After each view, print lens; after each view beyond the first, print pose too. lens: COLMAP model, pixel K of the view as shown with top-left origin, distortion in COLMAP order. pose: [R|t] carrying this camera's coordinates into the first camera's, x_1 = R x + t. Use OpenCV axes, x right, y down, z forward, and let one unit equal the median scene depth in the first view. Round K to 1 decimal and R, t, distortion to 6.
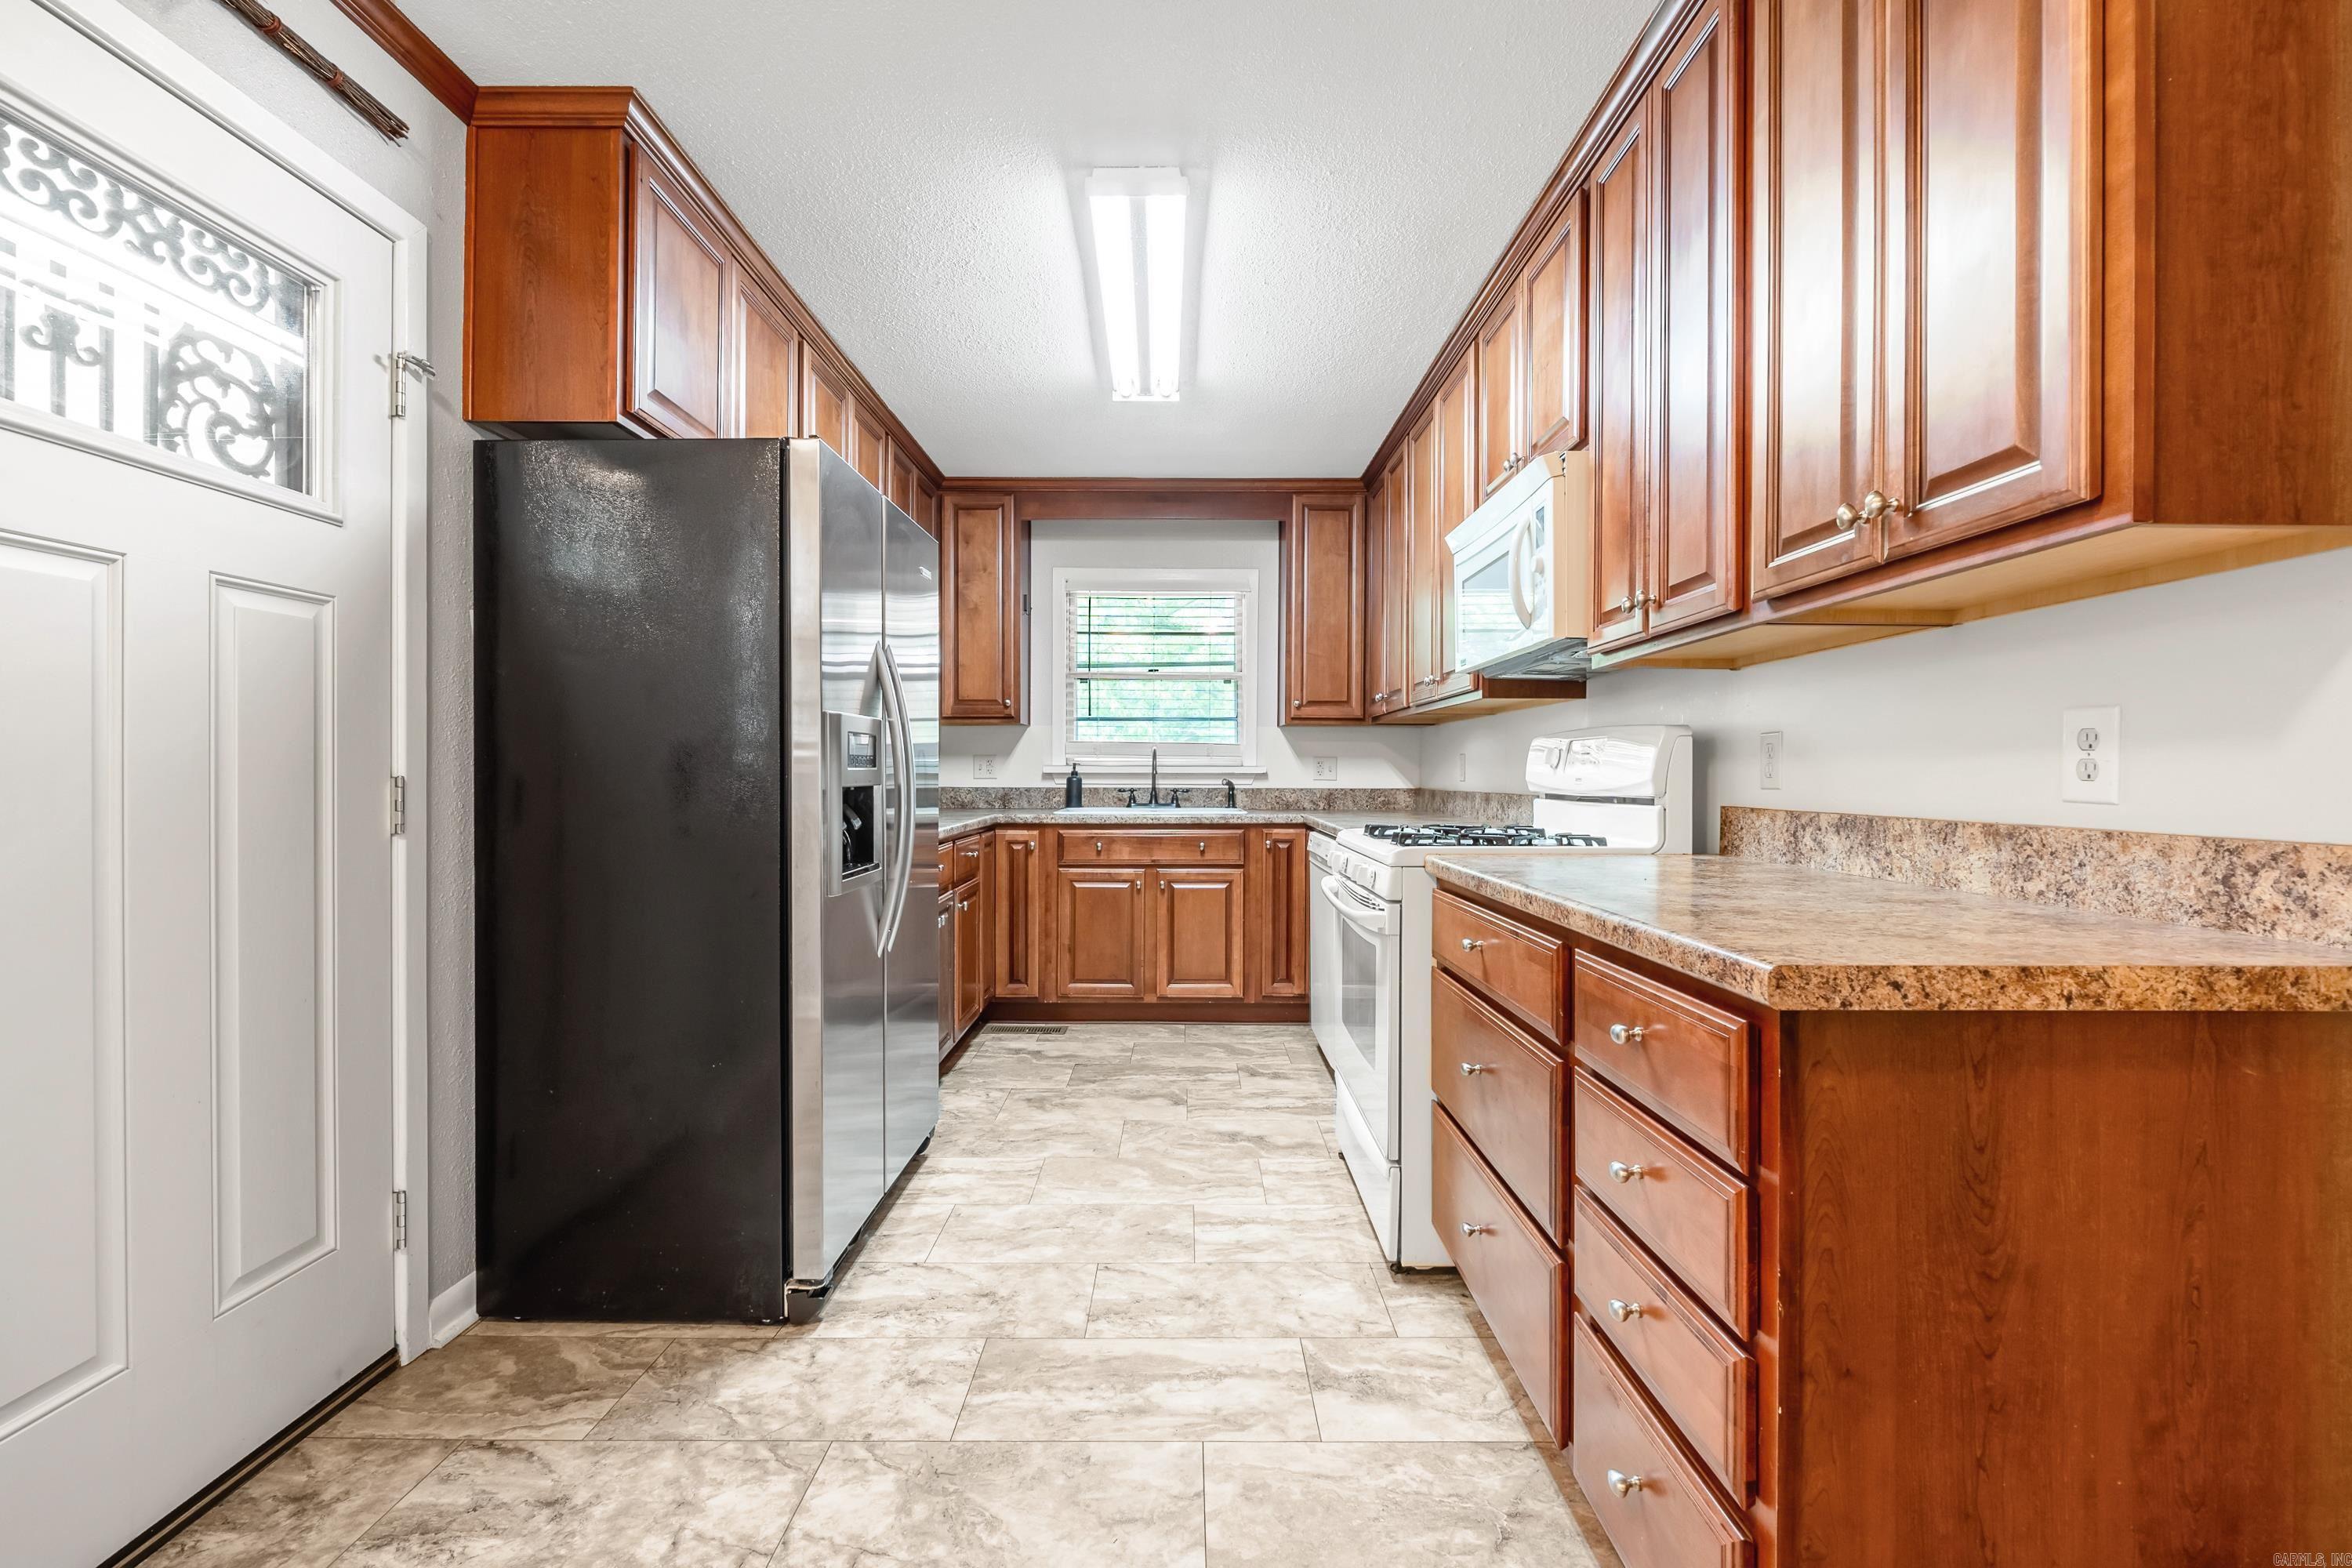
lens RADIAL K [[1007.1, 0, 1172.0], [0, 1007.1, 776.8], [0, 0, 1]] dist [-0.002775, -0.000684]
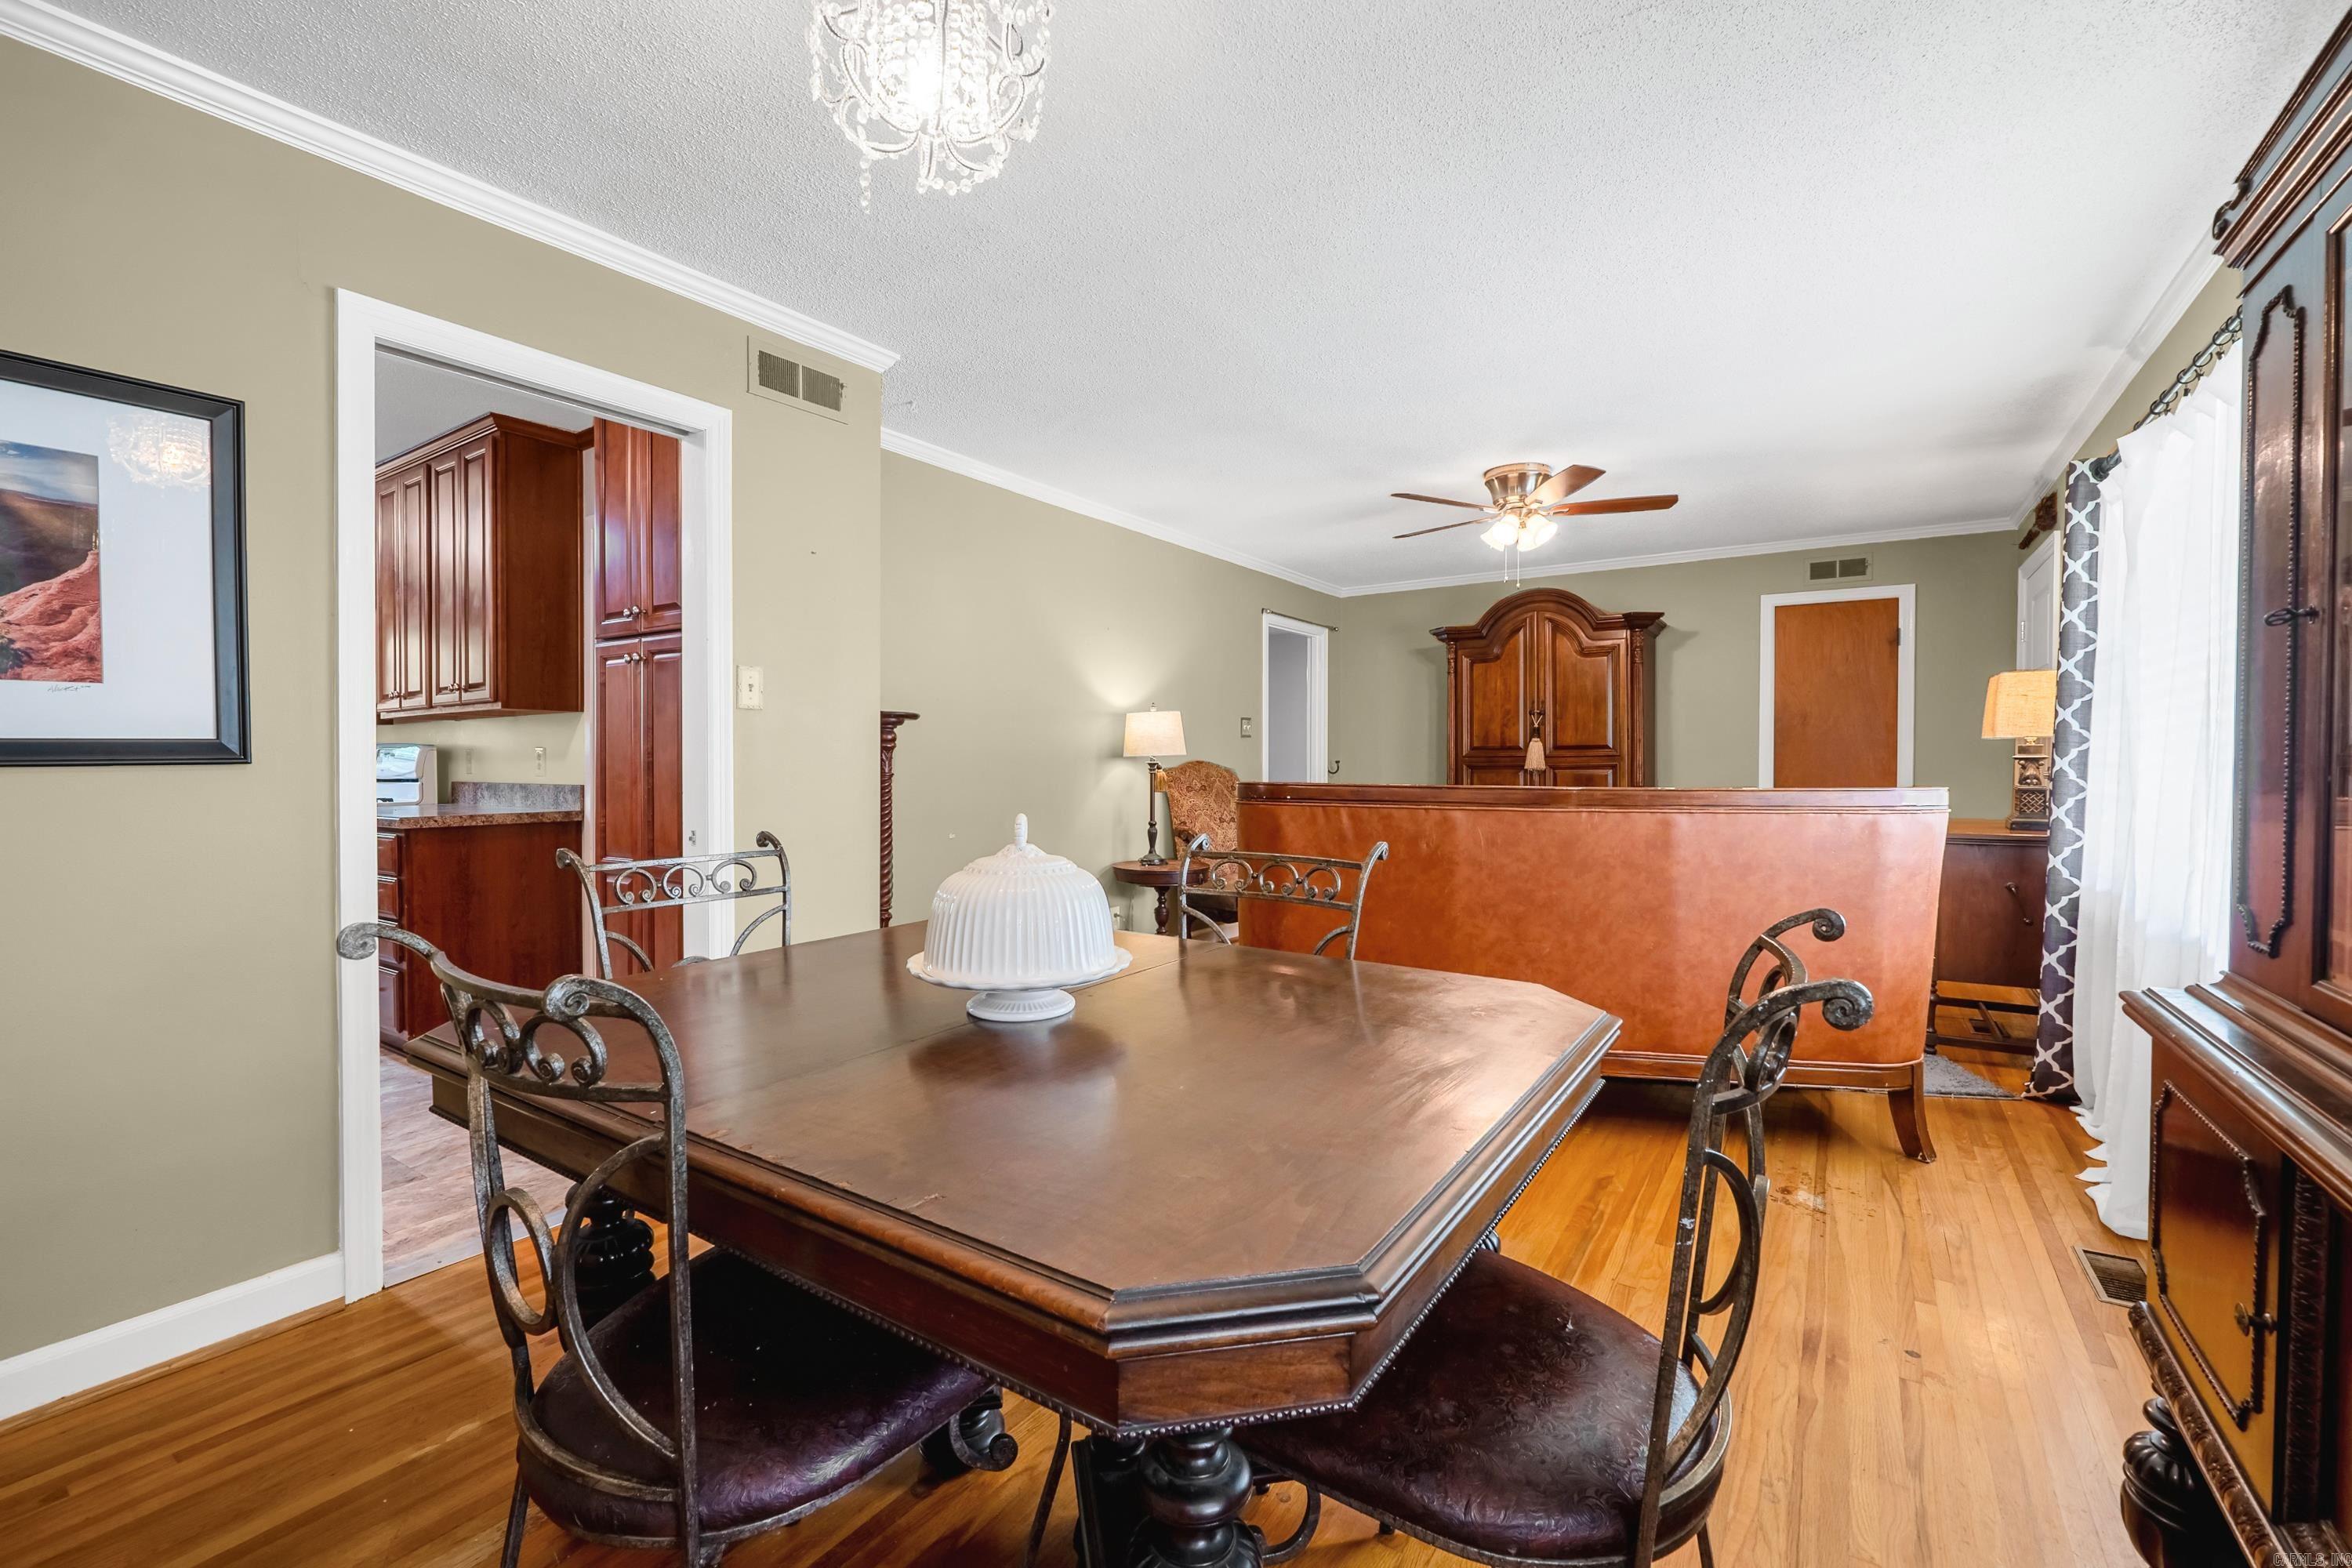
lens RADIAL K [[1007.1, 0, 1172.0], [0, 1007.1, 776.8], [0, 0, 1]] dist [-0.002775, -0.000684]
pose [[0.553715, -0.018198, 0.832507, -0.318720], [0.006724, 0.999826, 0.017383, -0.007428], [-0.832679, -0.004027, 0.553741, -1.170495]]
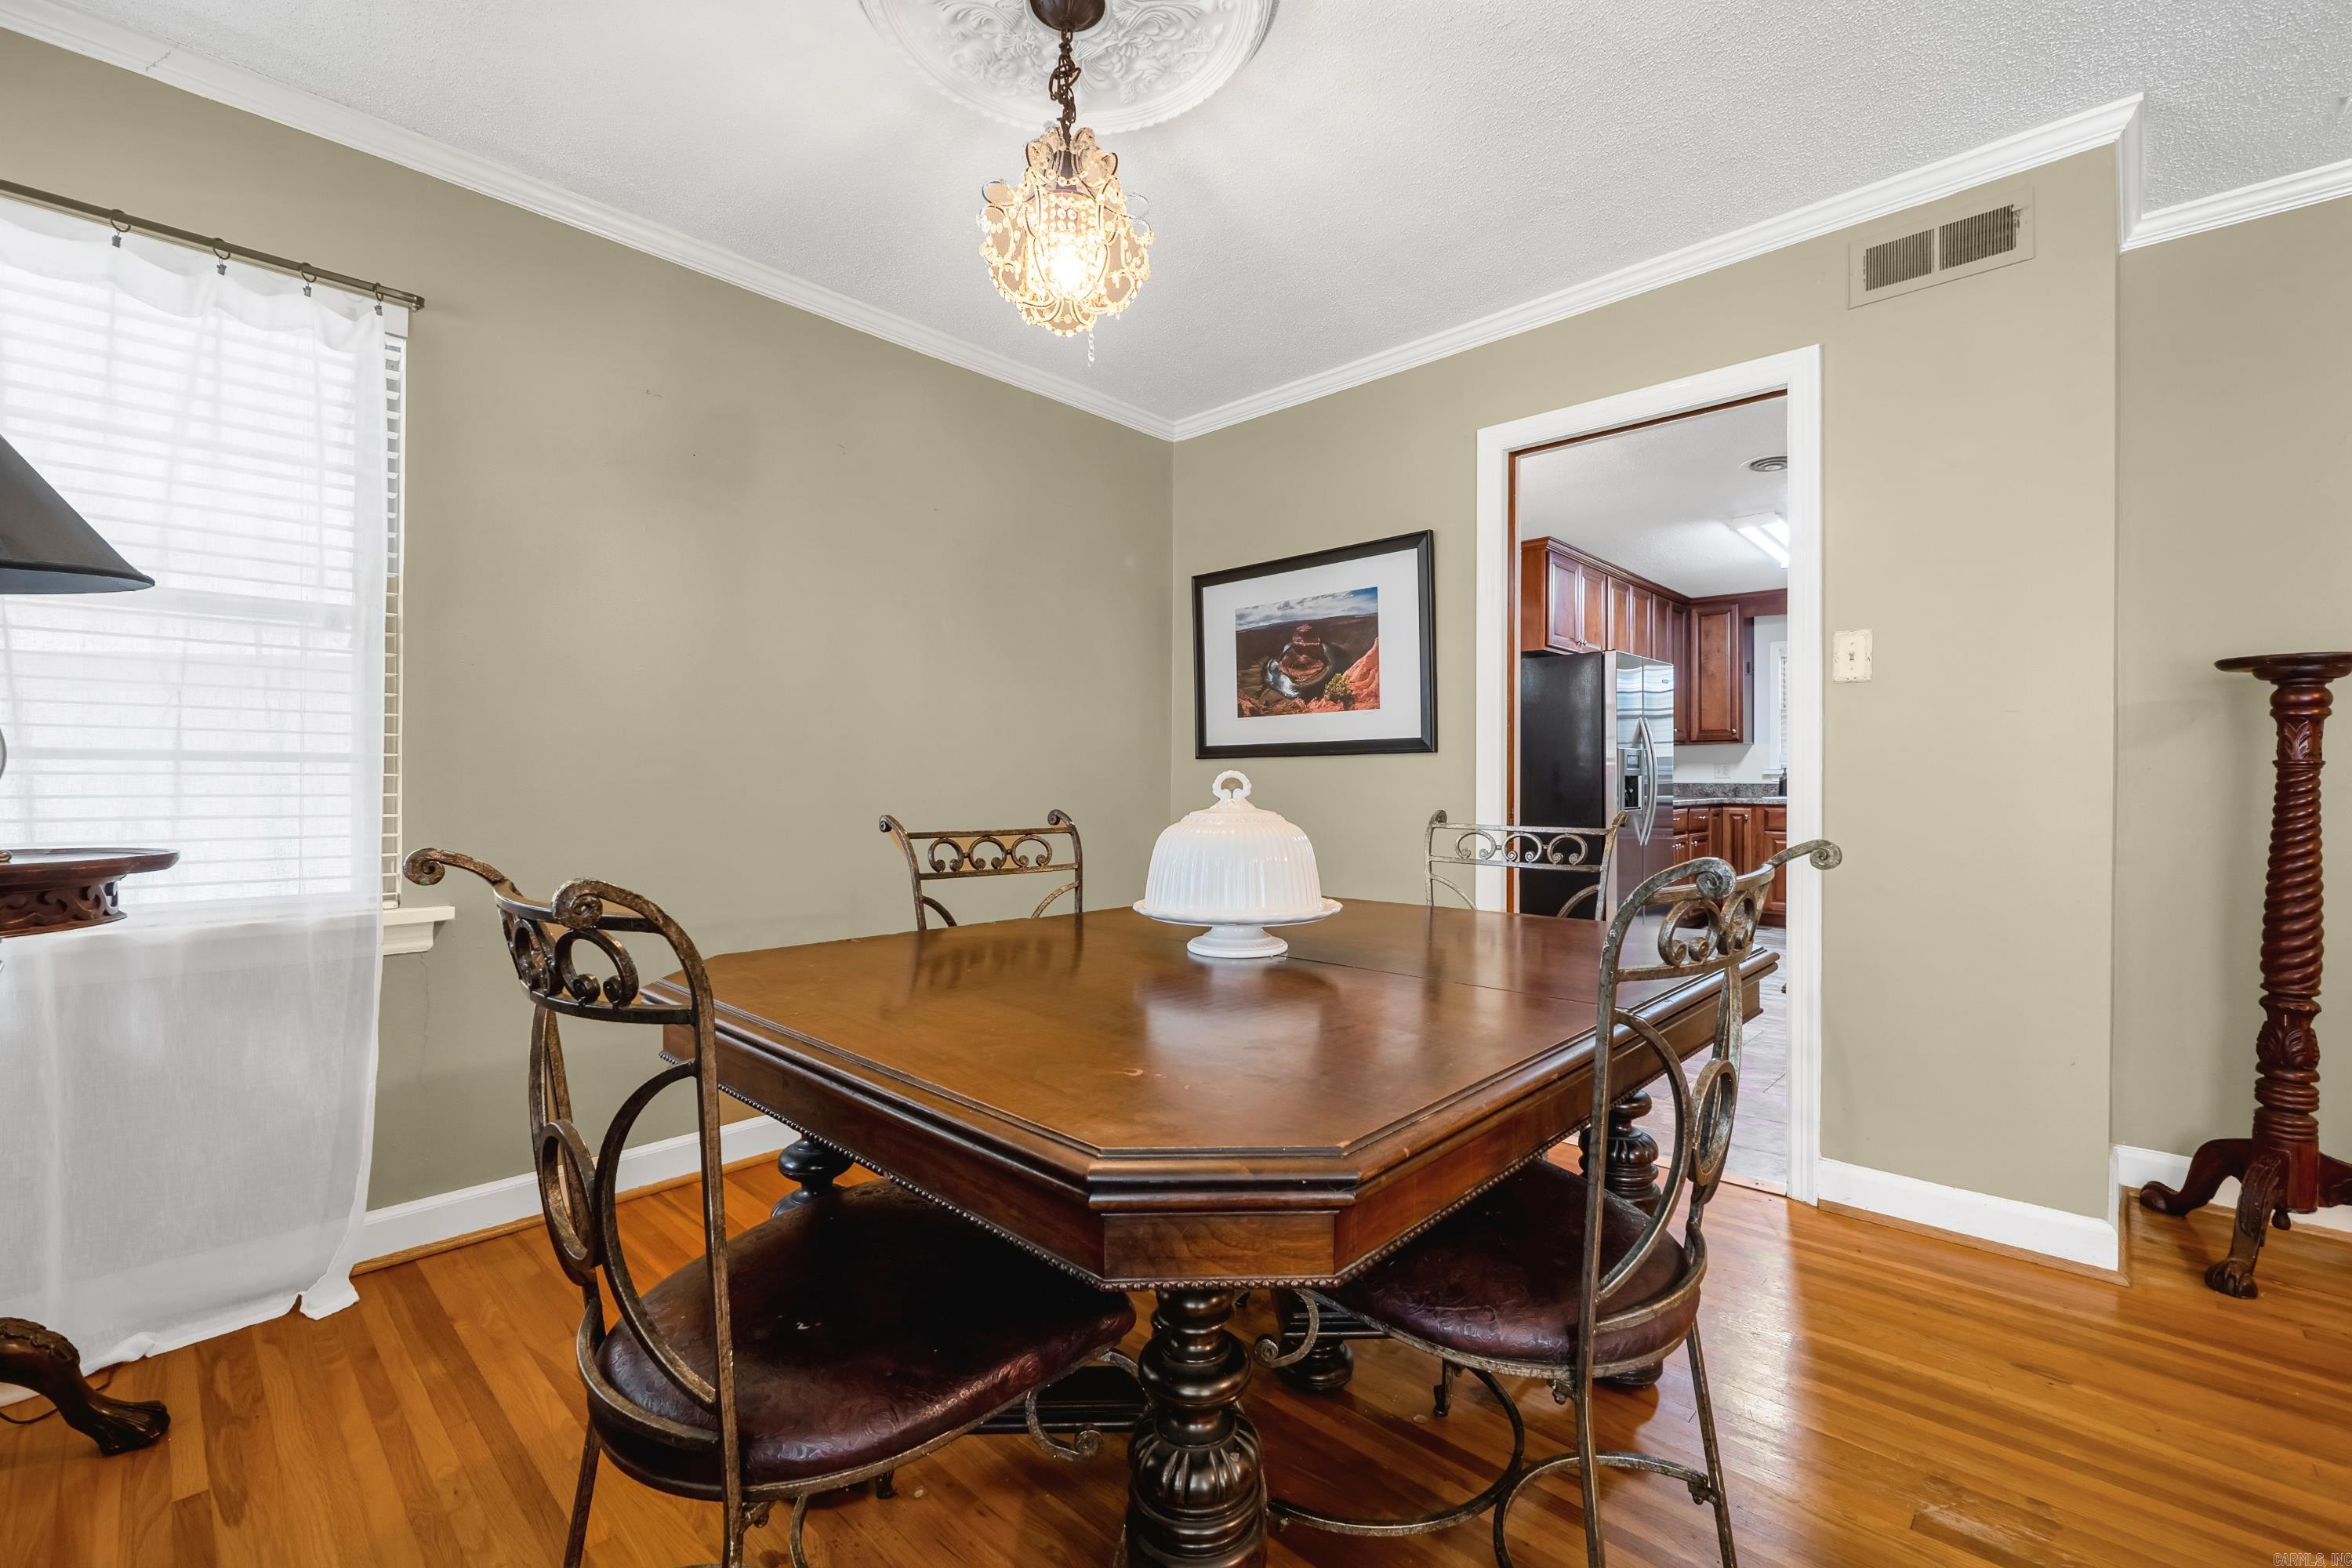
lens RADIAL K [[1007.1, 0, 1172.0], [0, 1007.1, 776.8], [0, 0, 1]] dist [-0.002775, -0.000684]
pose [[0.730136, -0.004140, -0.683289, 0.445053], [-0.003102, 0.999951, -0.009373, 0.029114], [0.683295, 0.008963, 0.730088, -1.269452]]
